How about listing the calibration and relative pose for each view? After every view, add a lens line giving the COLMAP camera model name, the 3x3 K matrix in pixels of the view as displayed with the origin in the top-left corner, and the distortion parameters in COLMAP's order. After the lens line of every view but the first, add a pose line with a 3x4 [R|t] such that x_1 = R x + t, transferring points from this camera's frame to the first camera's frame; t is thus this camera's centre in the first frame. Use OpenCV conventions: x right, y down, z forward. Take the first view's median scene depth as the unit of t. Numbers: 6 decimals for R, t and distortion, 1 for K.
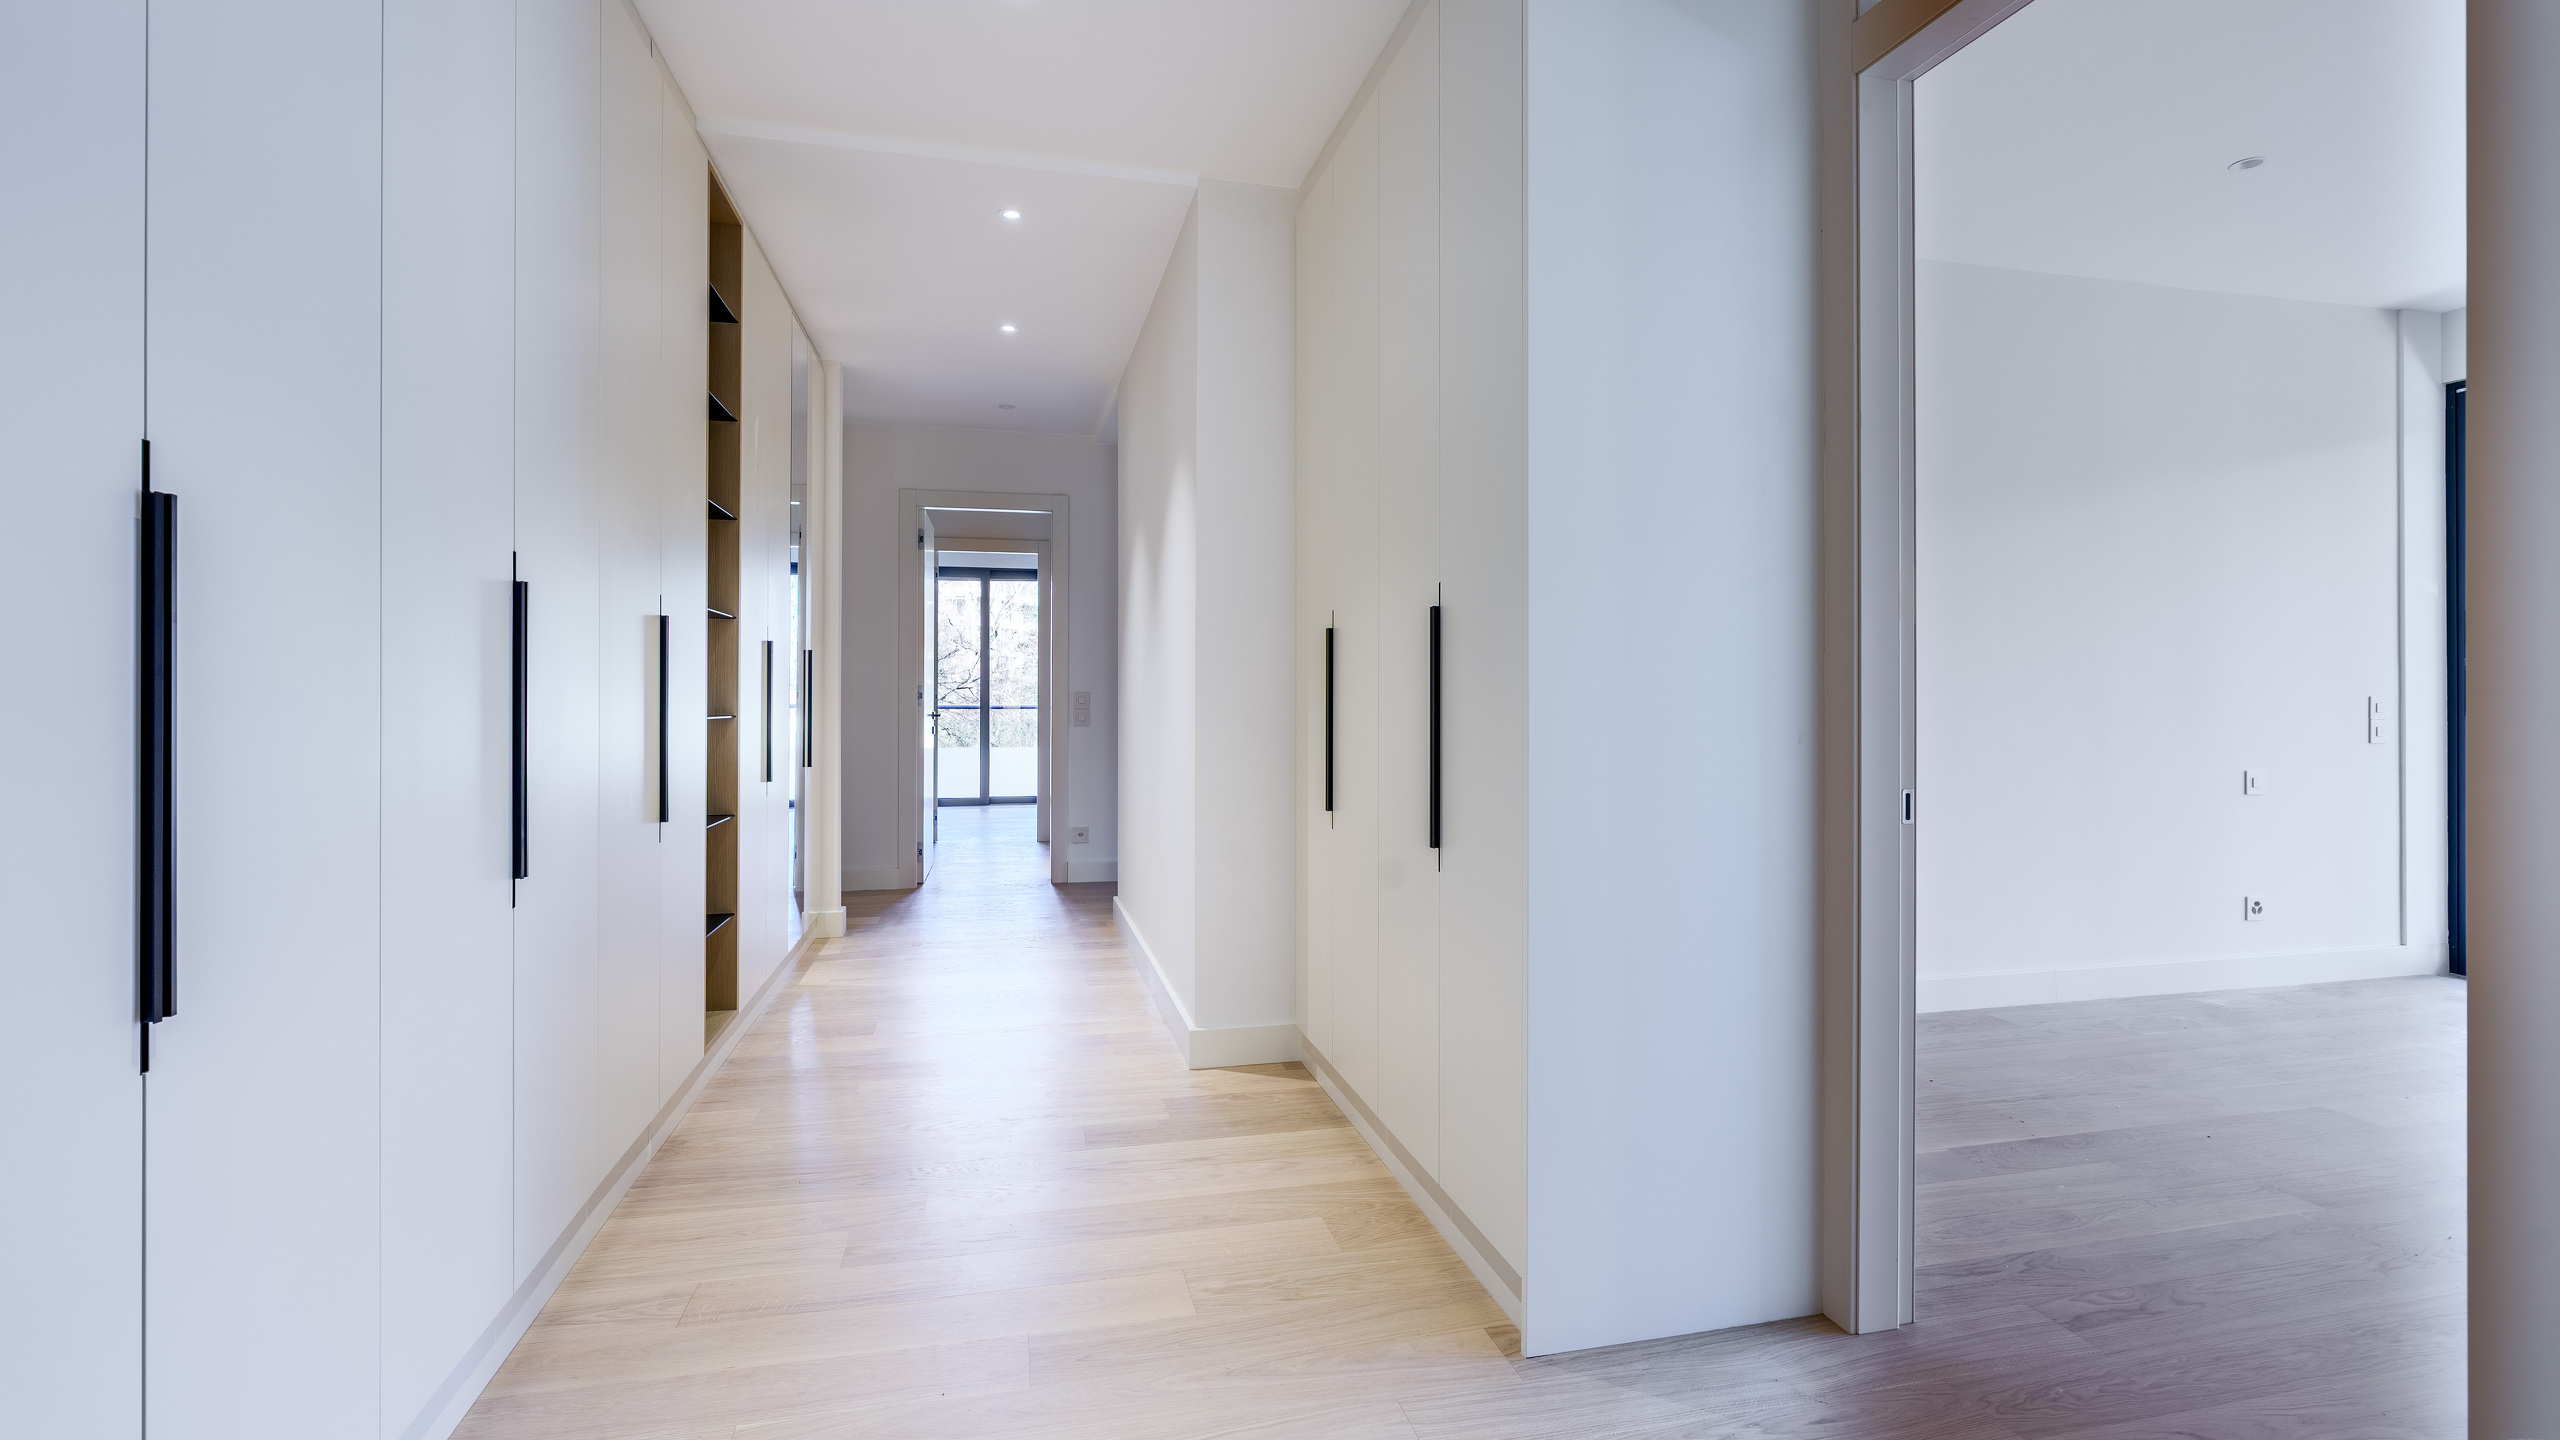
lens RADIAL K [[1166.4, 0, 1280.0], [0, 1166.4, 720.0], [0, 0, 1]] dist [-0.000429, -0.000085]
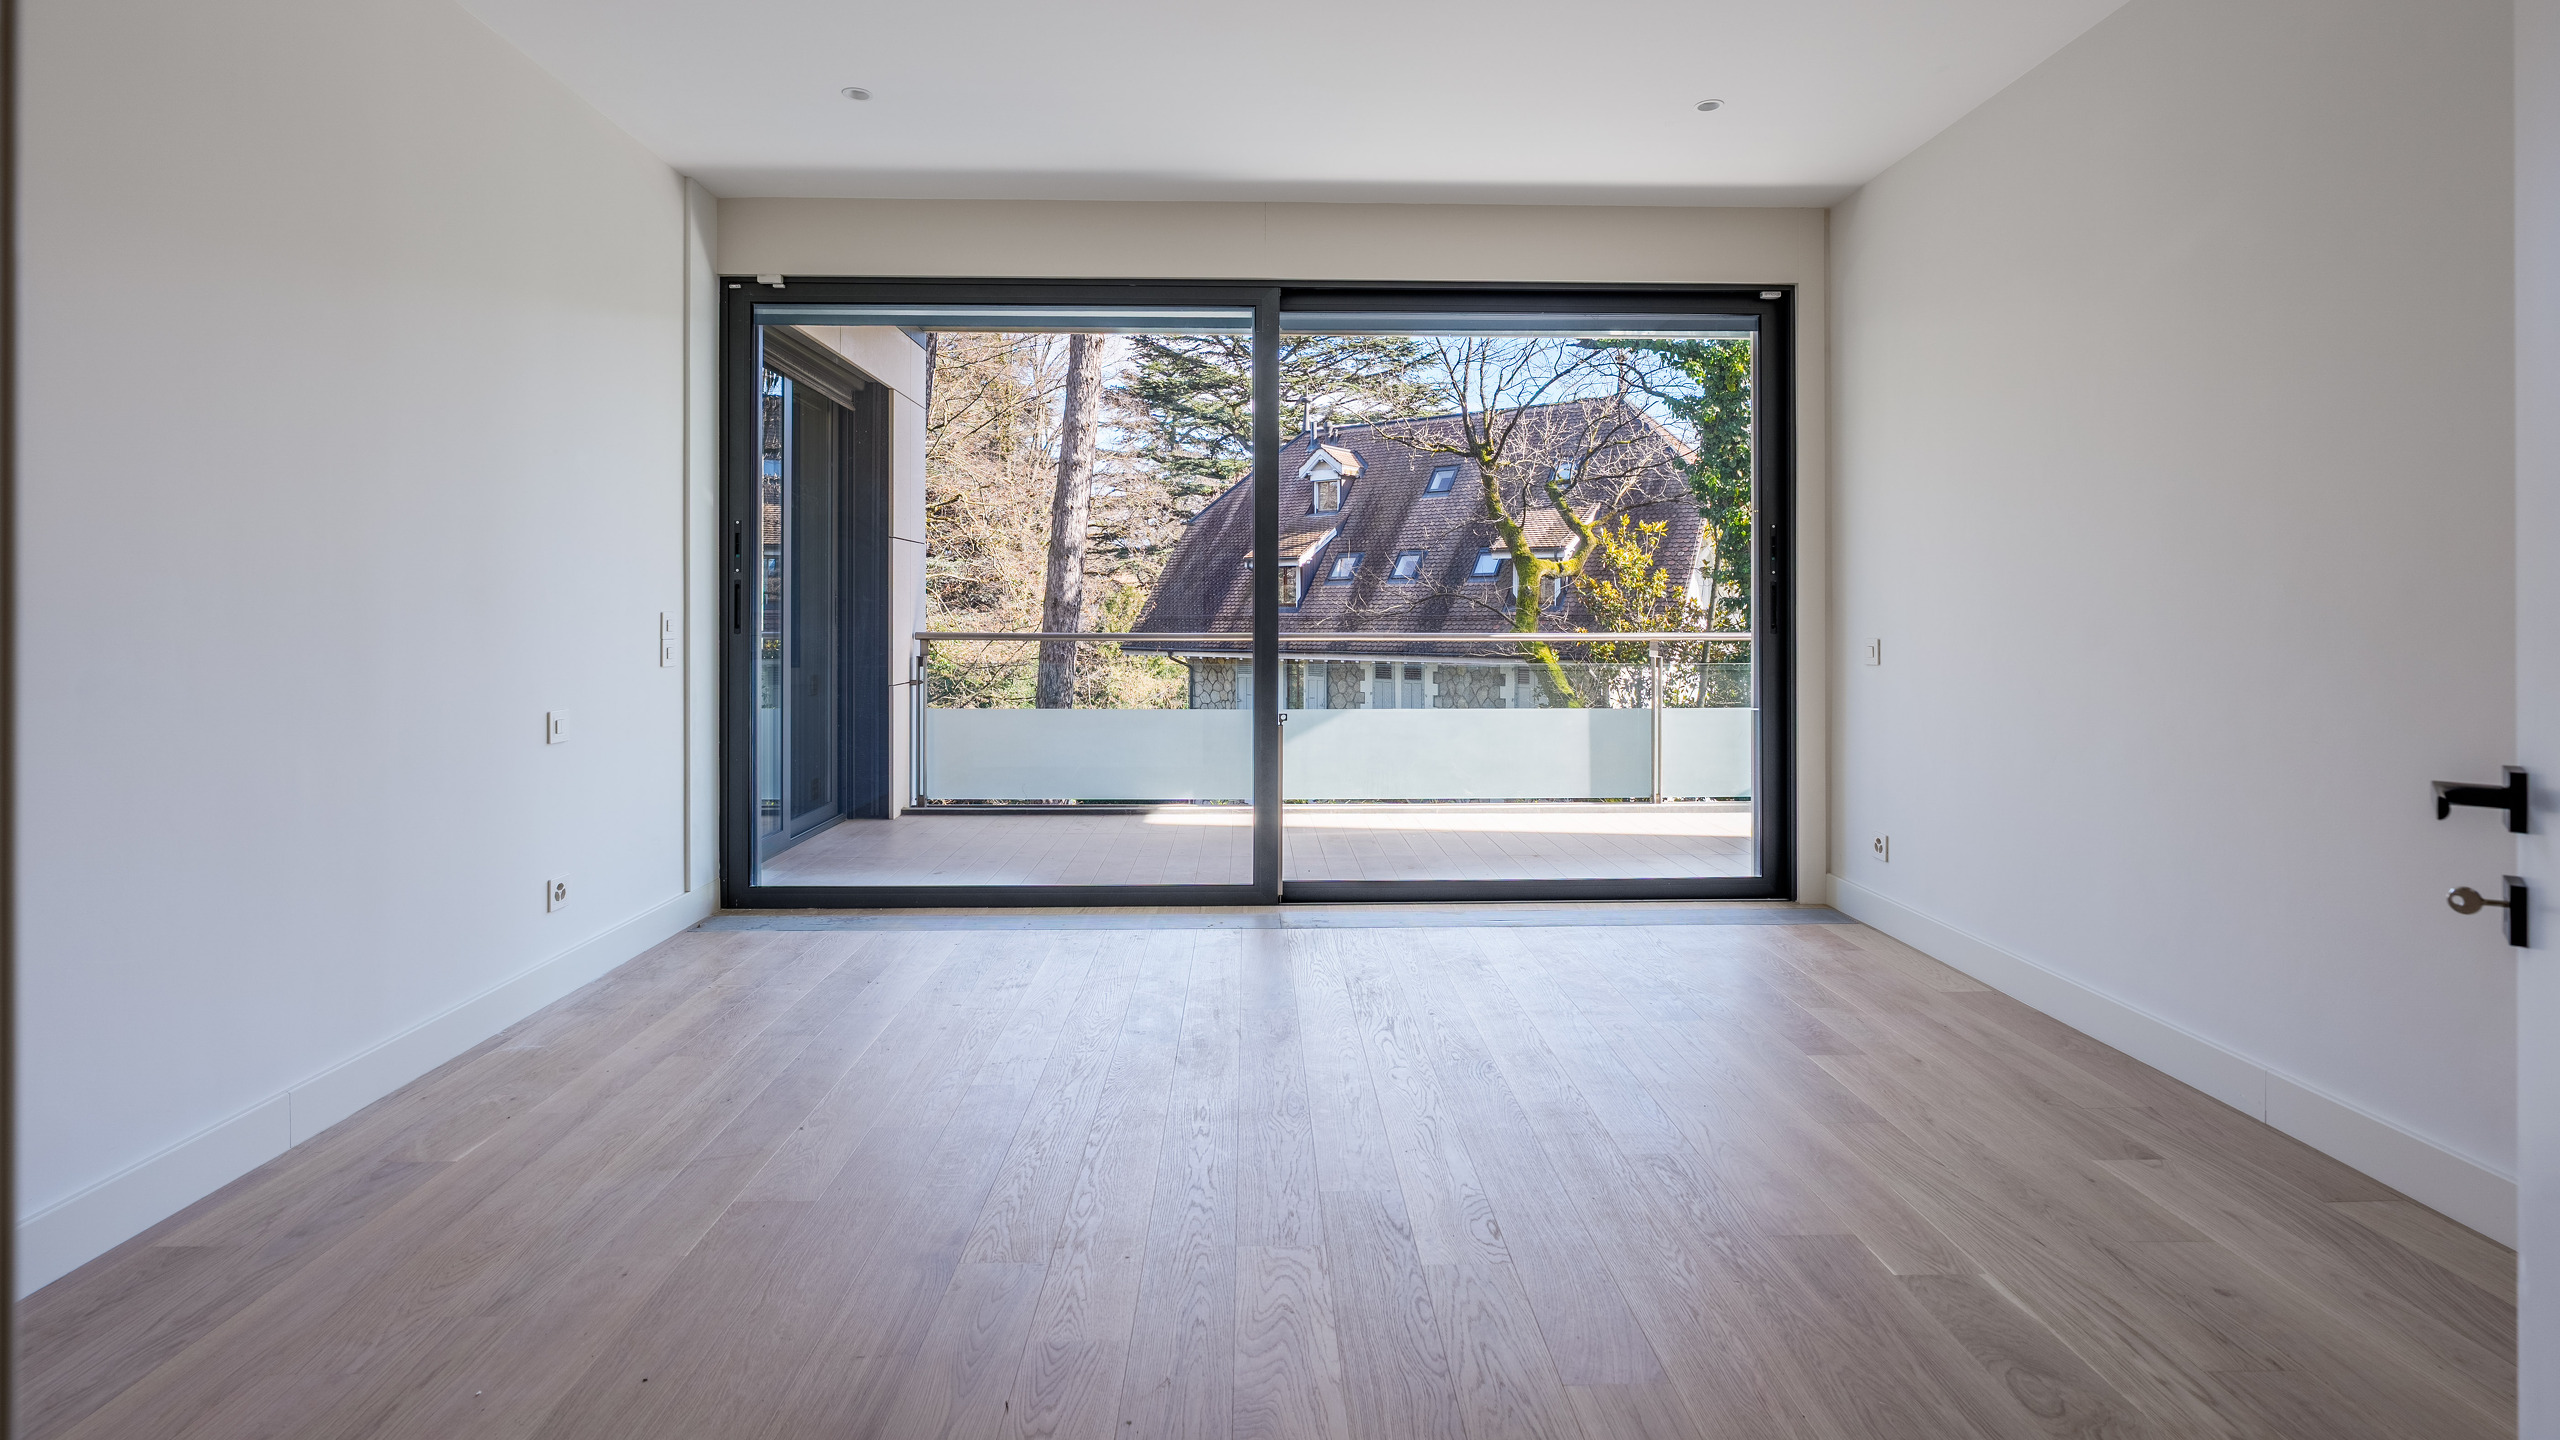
lens RADIAL K [[1158.3, 0, 1283.2], [0, 1158.3, 614.1], [0, 0, 1]] dist [-0.000150, -0.000074]
pose [[0.211600, 0.003127, 0.977351, 0.205232], [0.010643, 0.999928, -0.005503, -0.009874], [-0.977298, 0.011566, 0.211551, 0.385352]]
